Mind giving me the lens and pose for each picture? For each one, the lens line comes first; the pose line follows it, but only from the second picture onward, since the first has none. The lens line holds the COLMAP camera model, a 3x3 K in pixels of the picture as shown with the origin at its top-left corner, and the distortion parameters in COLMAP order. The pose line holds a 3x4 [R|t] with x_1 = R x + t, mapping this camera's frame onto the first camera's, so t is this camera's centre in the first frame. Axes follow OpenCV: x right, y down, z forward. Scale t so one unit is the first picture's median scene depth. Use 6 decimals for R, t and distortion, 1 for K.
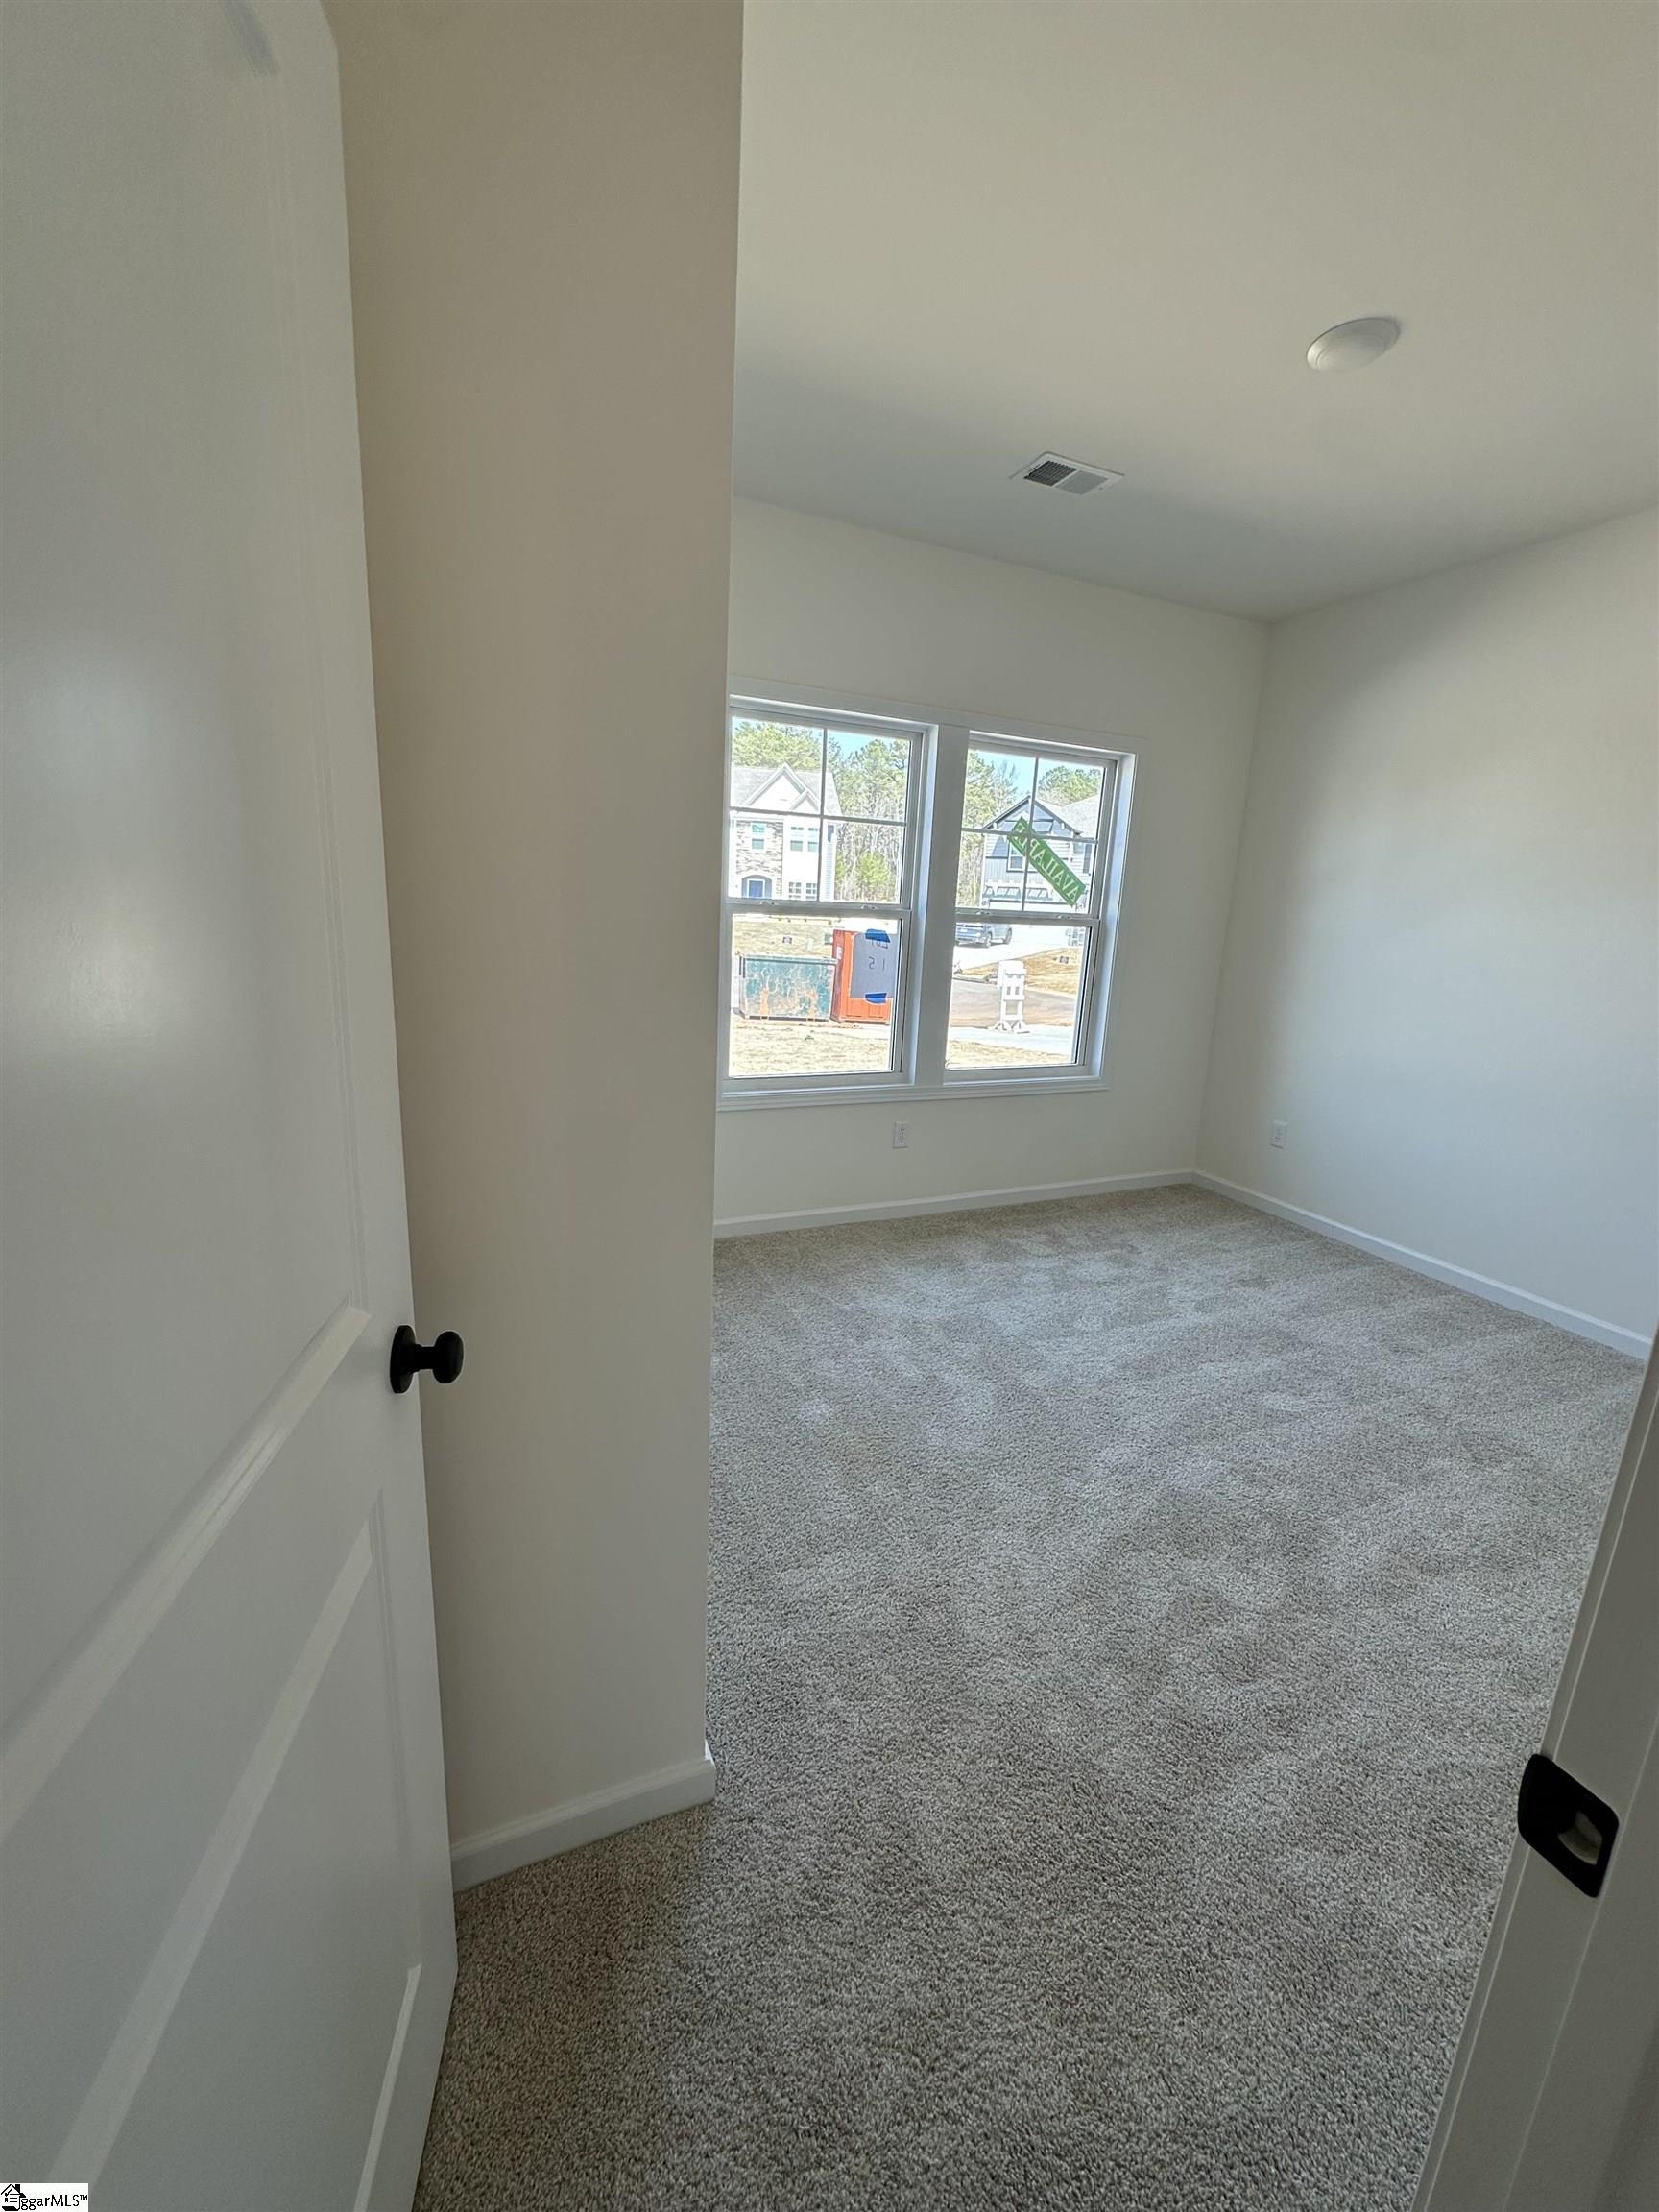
lens RADIAL K [[891.6, 0, 829.5], [0, 891.6, 1106.0], [0, 0, 1]] dist [-0.000381, 0.000157]
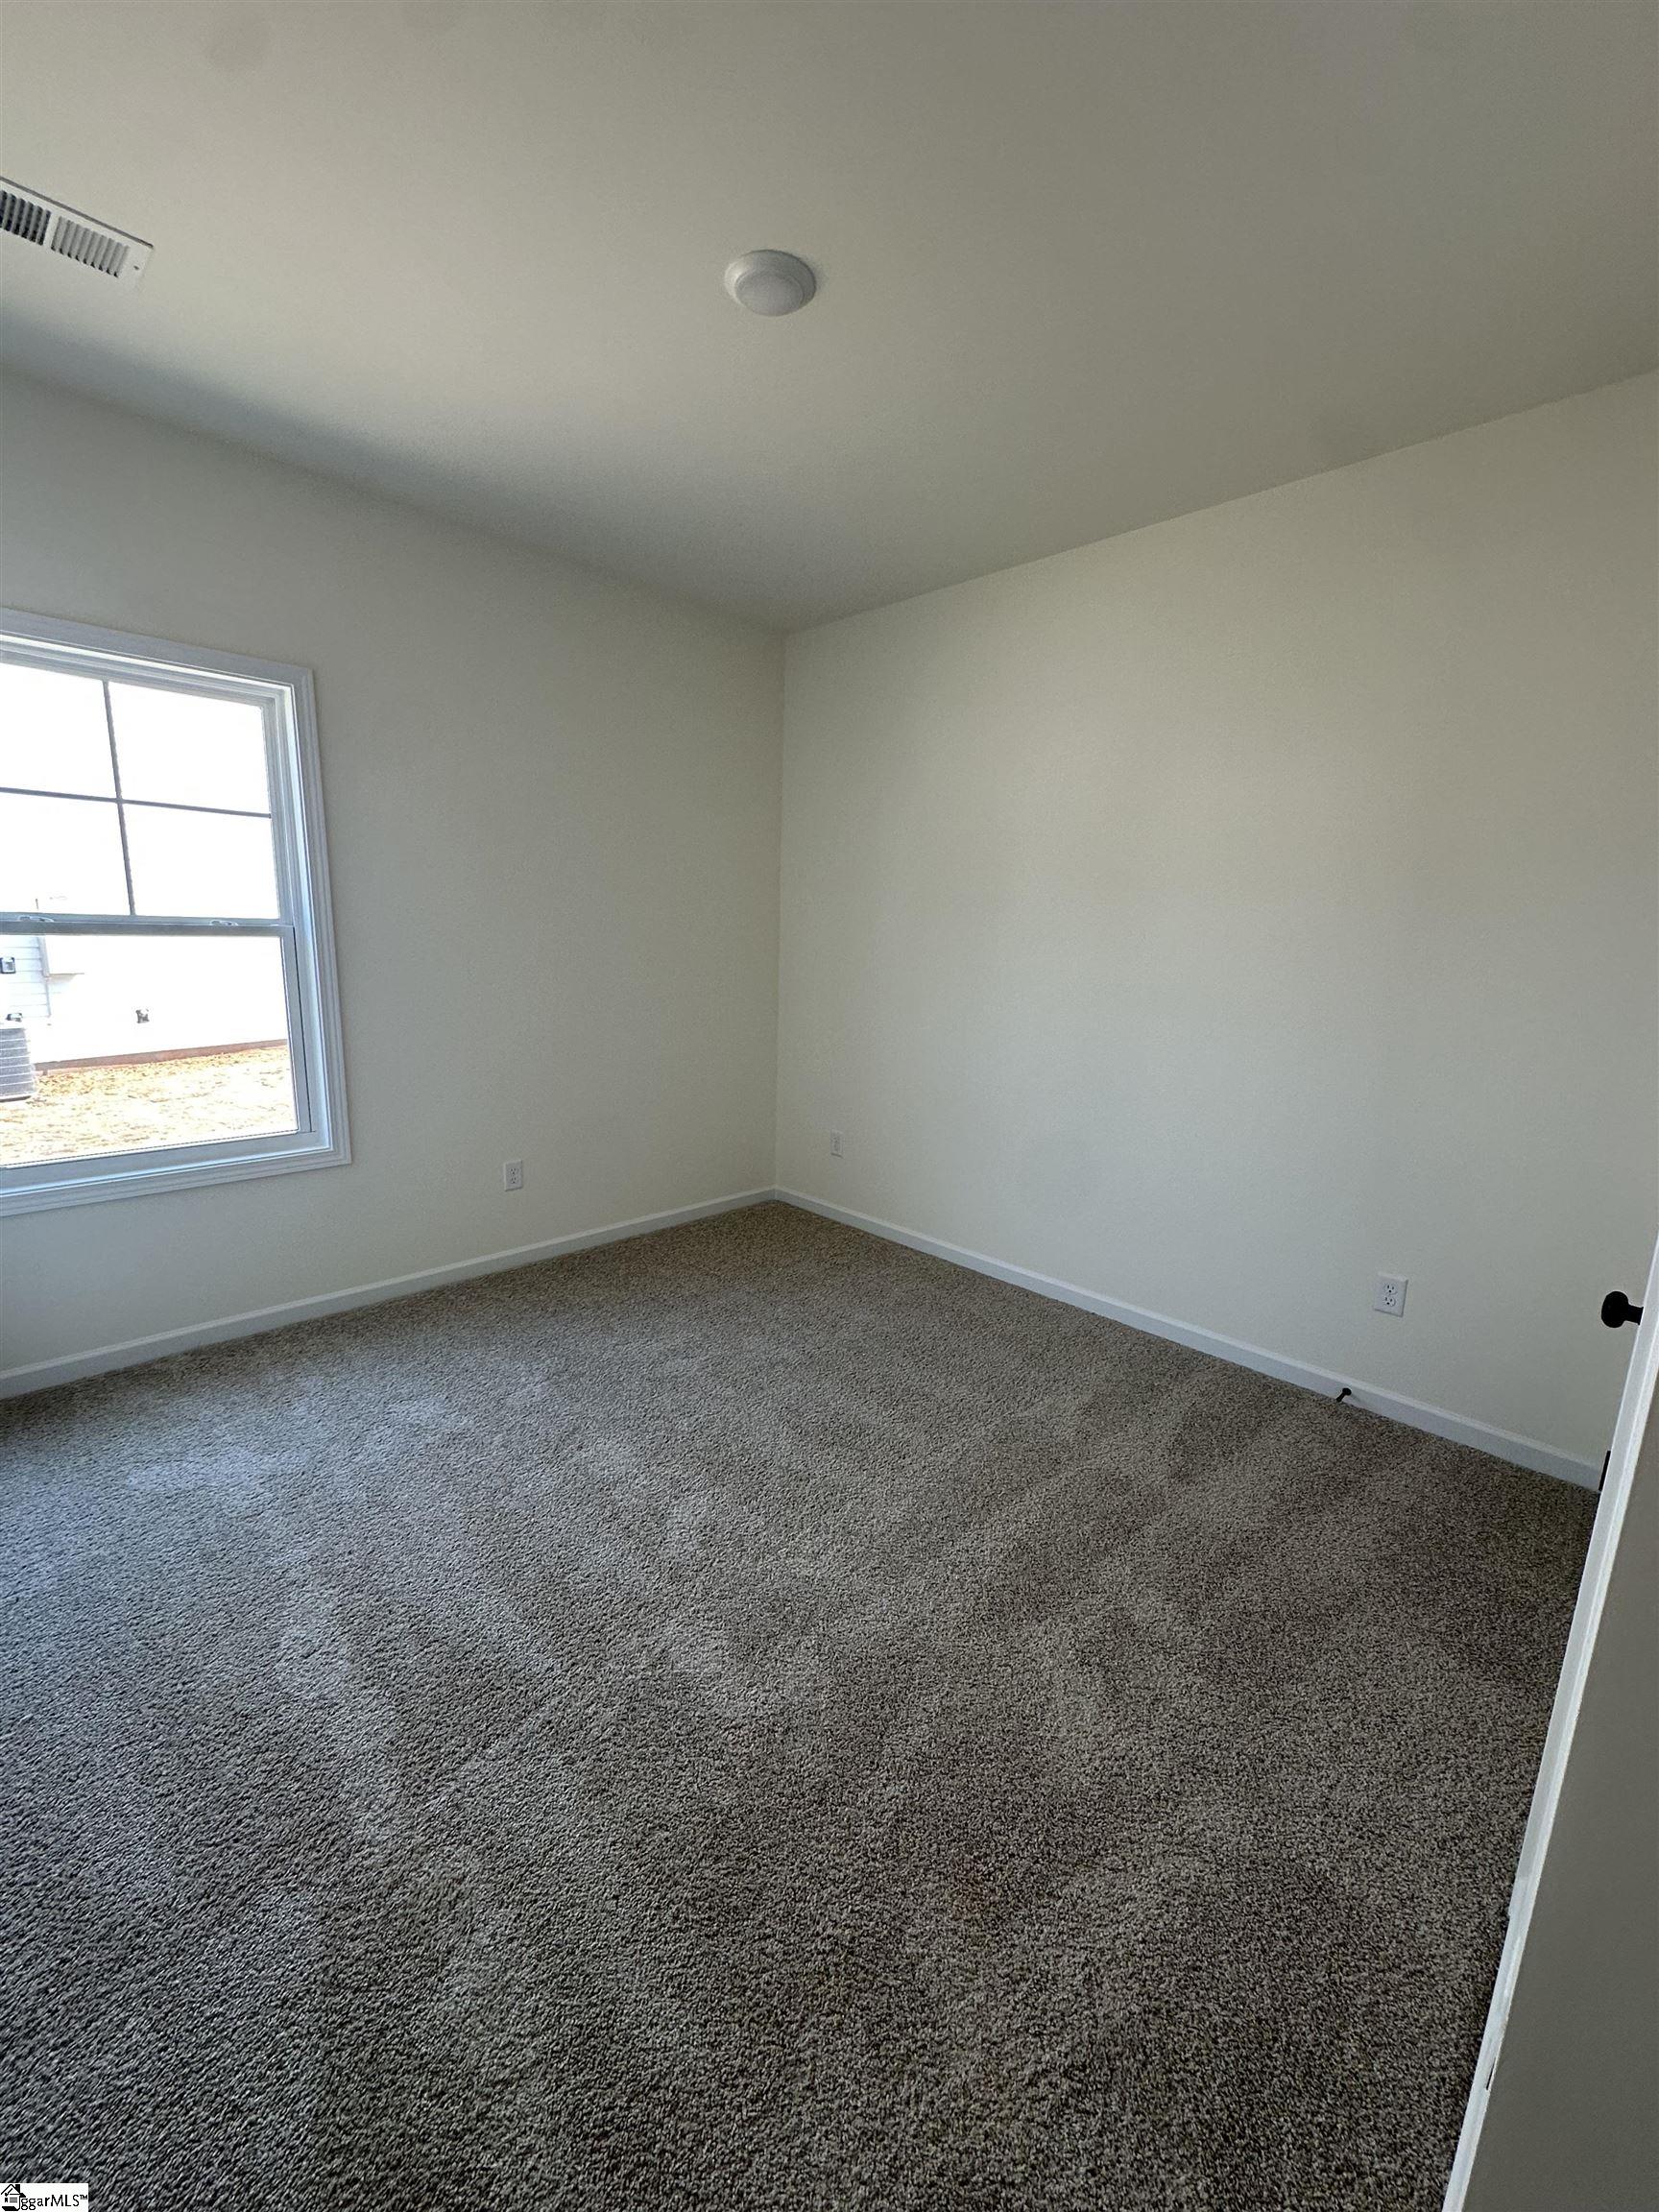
lens RADIAL K [[881.4, 0, 832.3], [0, 881.4, 1099.7], [0, 0, 1]] dist [-0.003965, 0.000848]
pose [[0.942768, -0.082562, 0.323067, 0.302986], [0.091550, 0.995720, -0.012696, -0.016140], [-0.320636, 0.041546, 0.946291, 0.138434]]
